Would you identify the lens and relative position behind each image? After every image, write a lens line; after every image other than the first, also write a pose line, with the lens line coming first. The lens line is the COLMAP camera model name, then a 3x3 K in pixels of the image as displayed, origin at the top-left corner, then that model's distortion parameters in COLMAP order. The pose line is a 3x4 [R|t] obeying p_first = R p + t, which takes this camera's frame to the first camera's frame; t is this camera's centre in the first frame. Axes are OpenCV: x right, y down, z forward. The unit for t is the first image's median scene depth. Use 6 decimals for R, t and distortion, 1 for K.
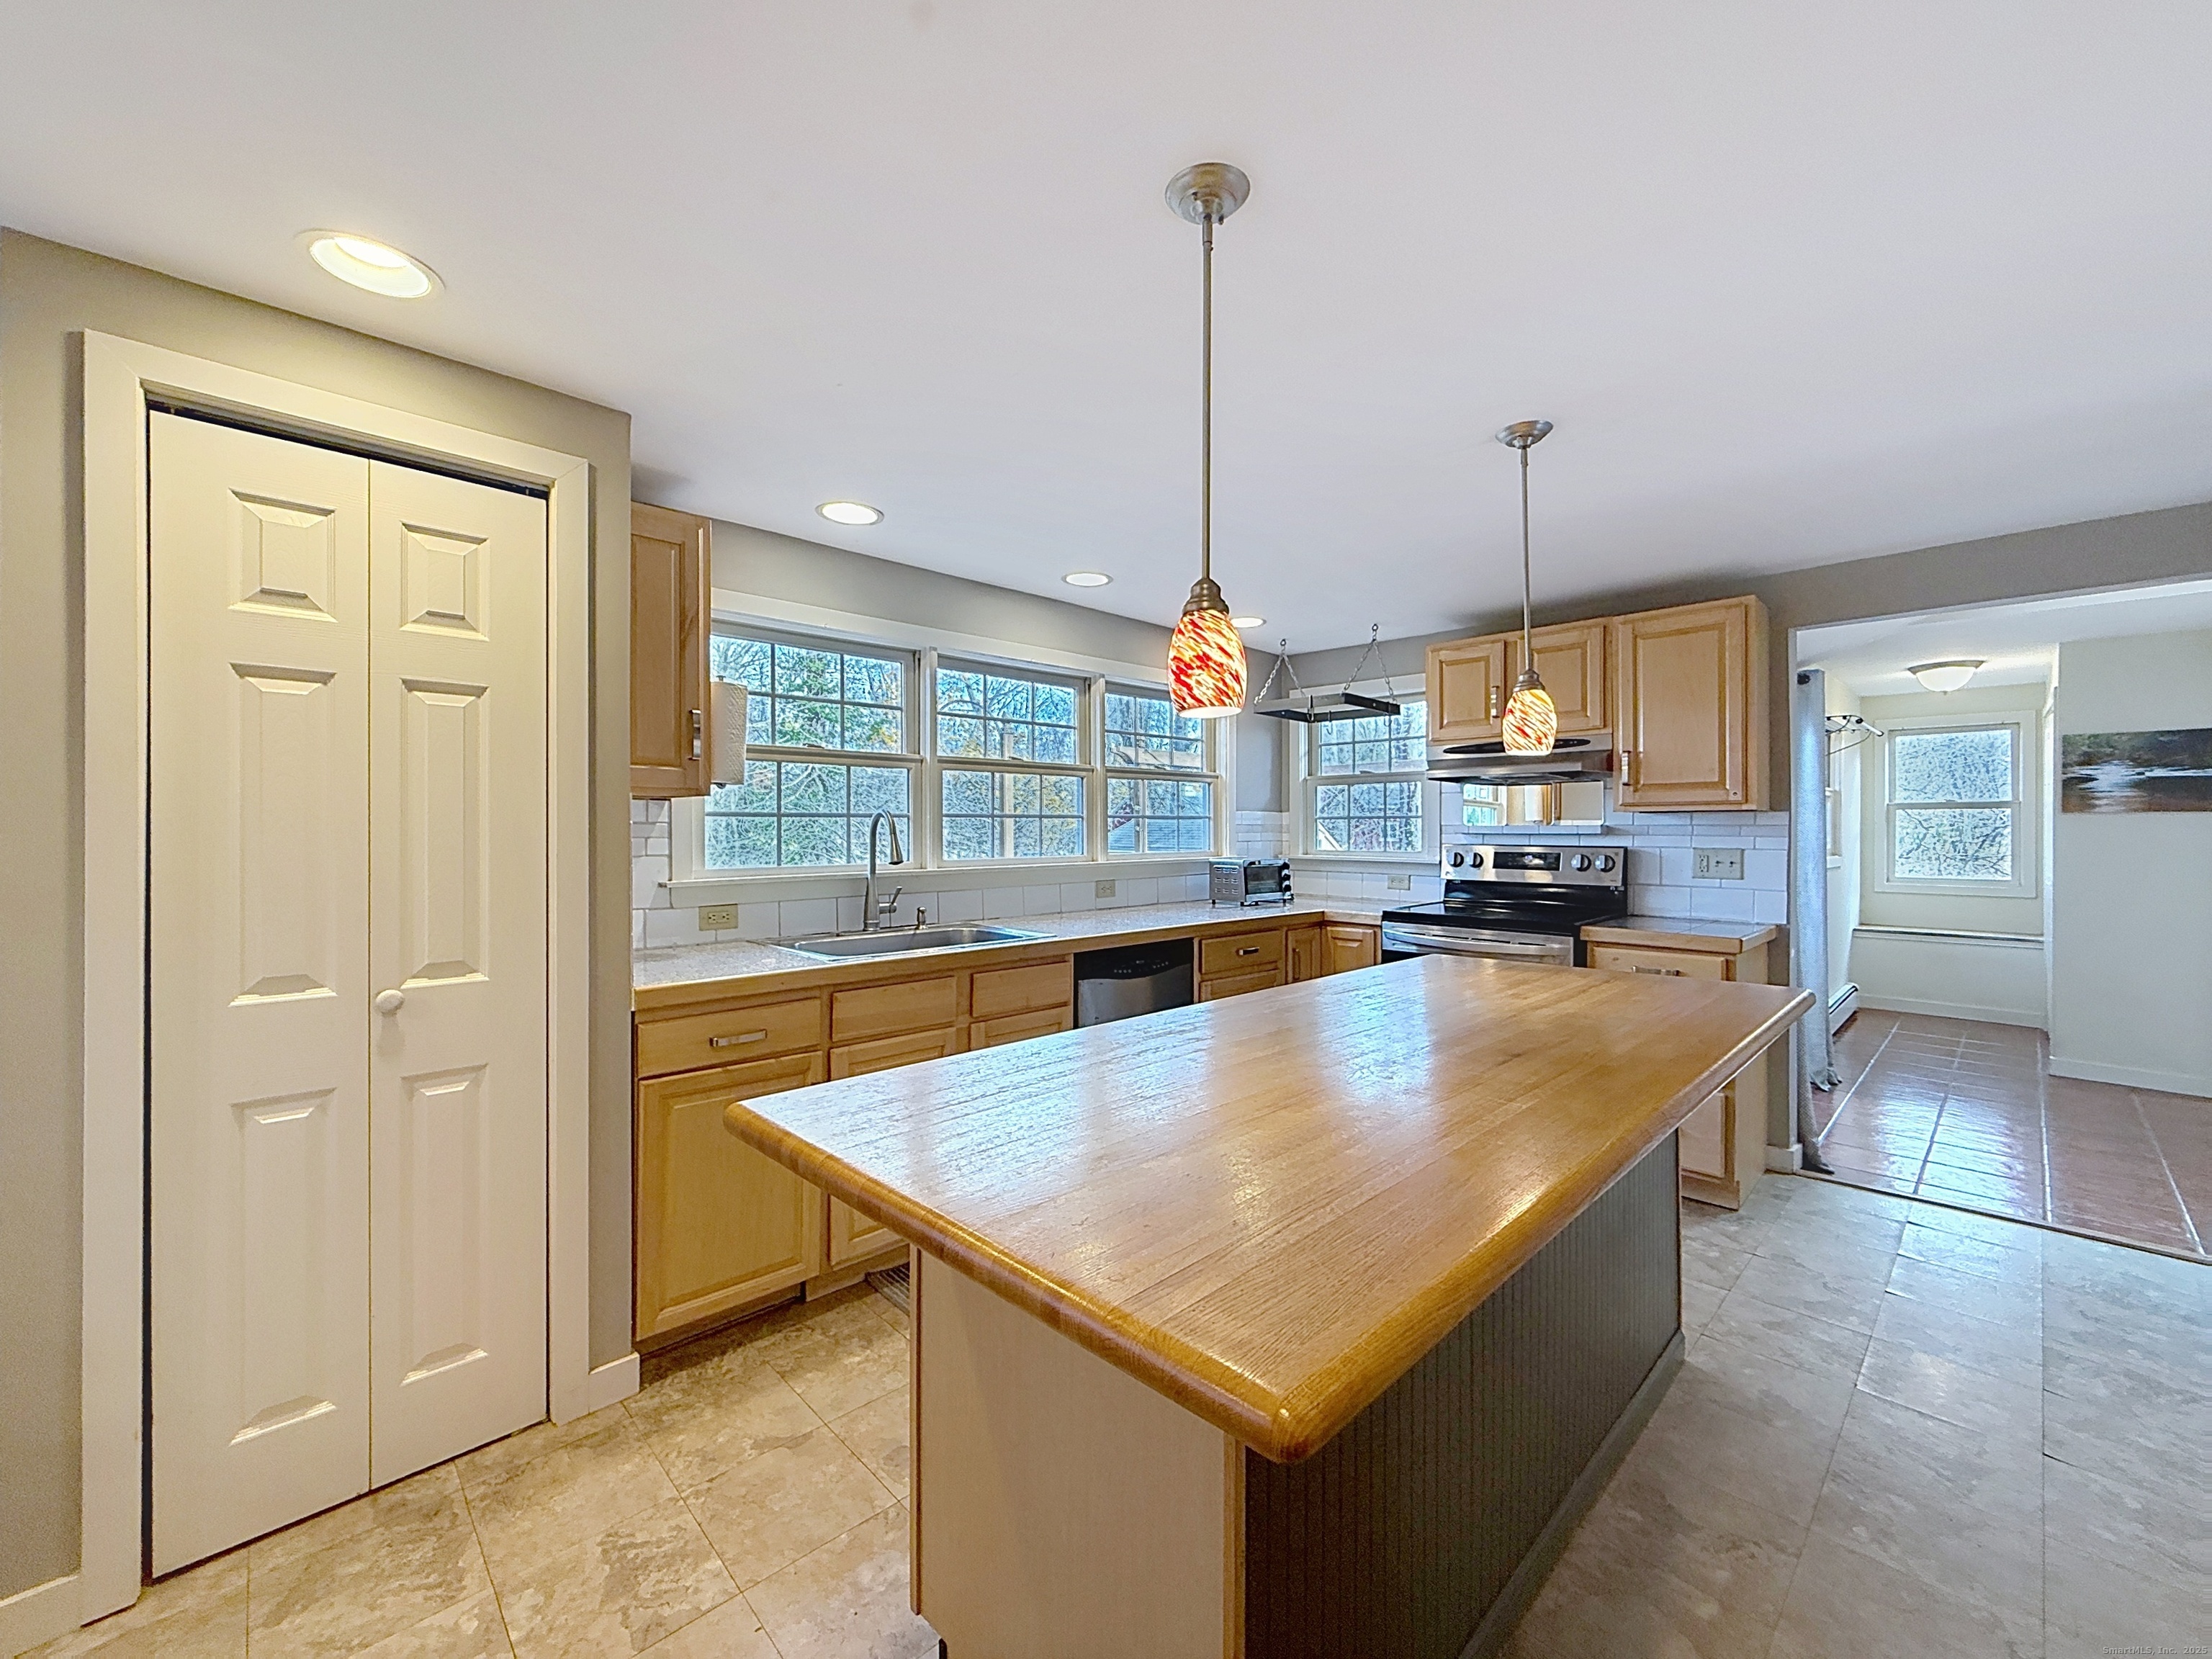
lens RADIAL K [[899.0, 0, 1106.8], [0, 899.0, 824.4], [0, 0, 1]] dist [0.001590, 0.000094]
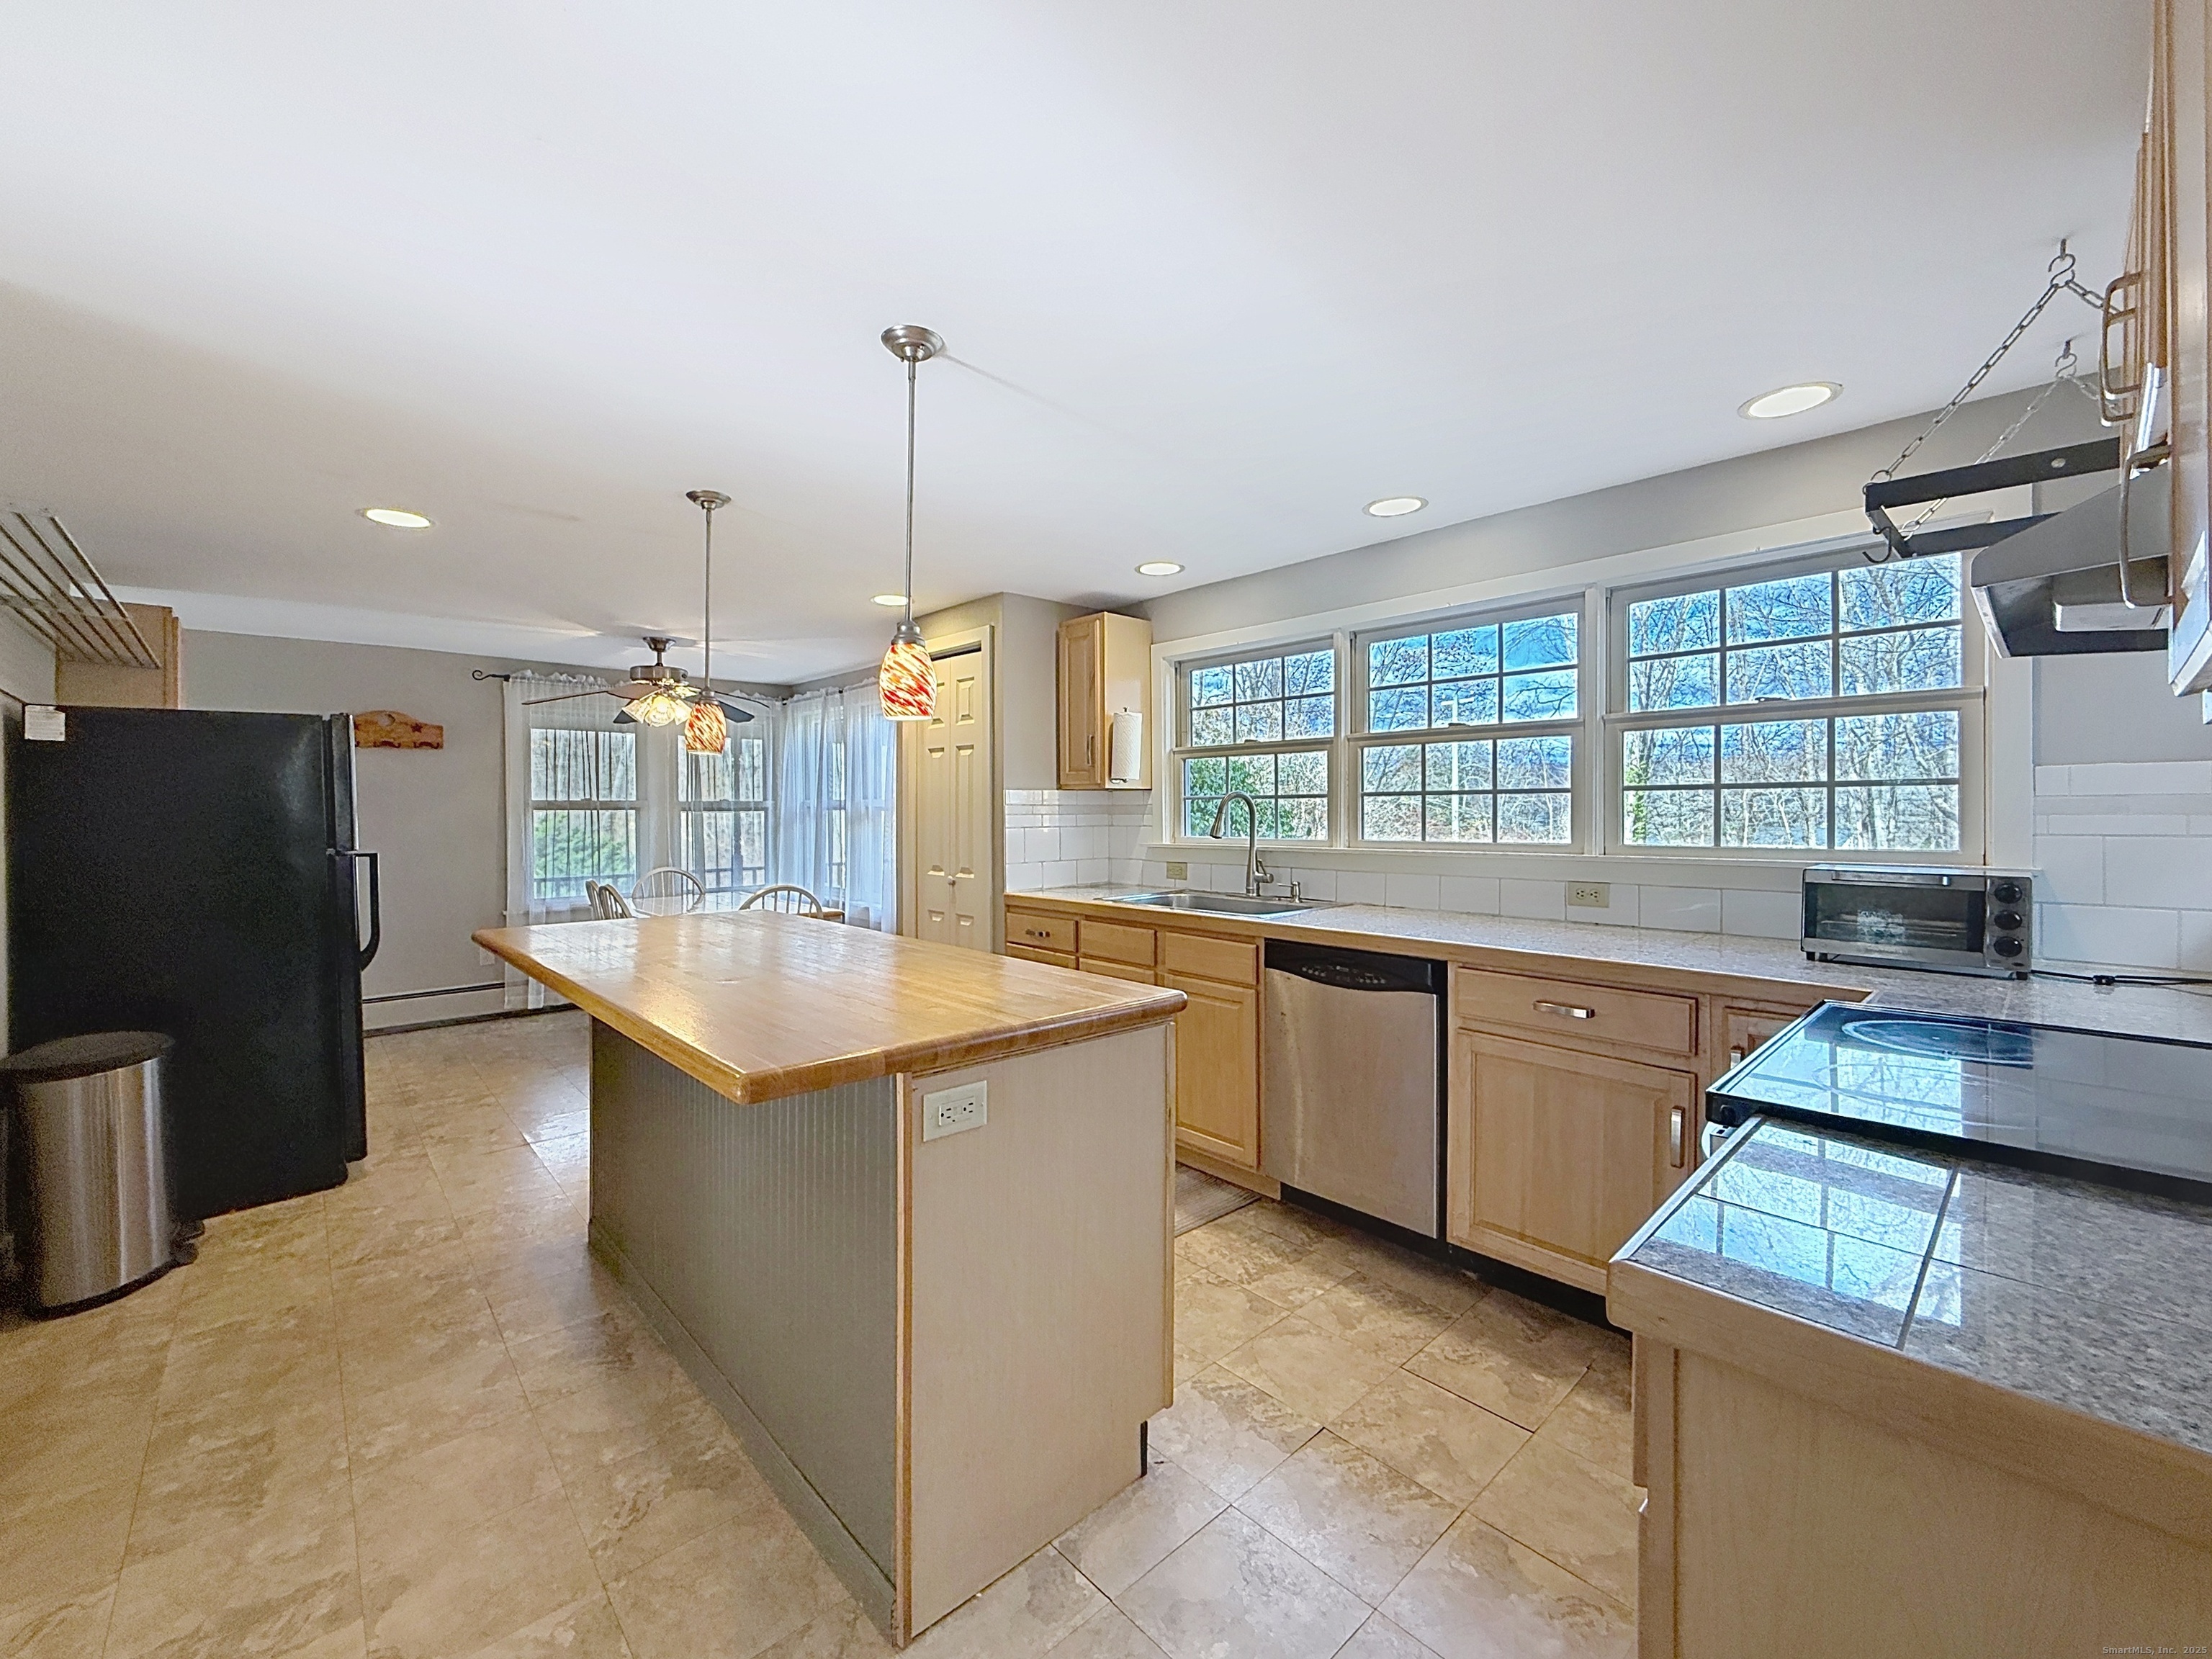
lens RADIAL K [[899.0, 0, 1106.8], [0, 899.0, 824.4], [0, 0, 1]] dist [0.001590, 0.000094]
pose [[-0.031445, 0.019125, -0.999322, 0.958058], [0.010358, 0.999769, 0.018807, 0.002387], [0.999452, -0.009760, -0.031636, 0.893990]]
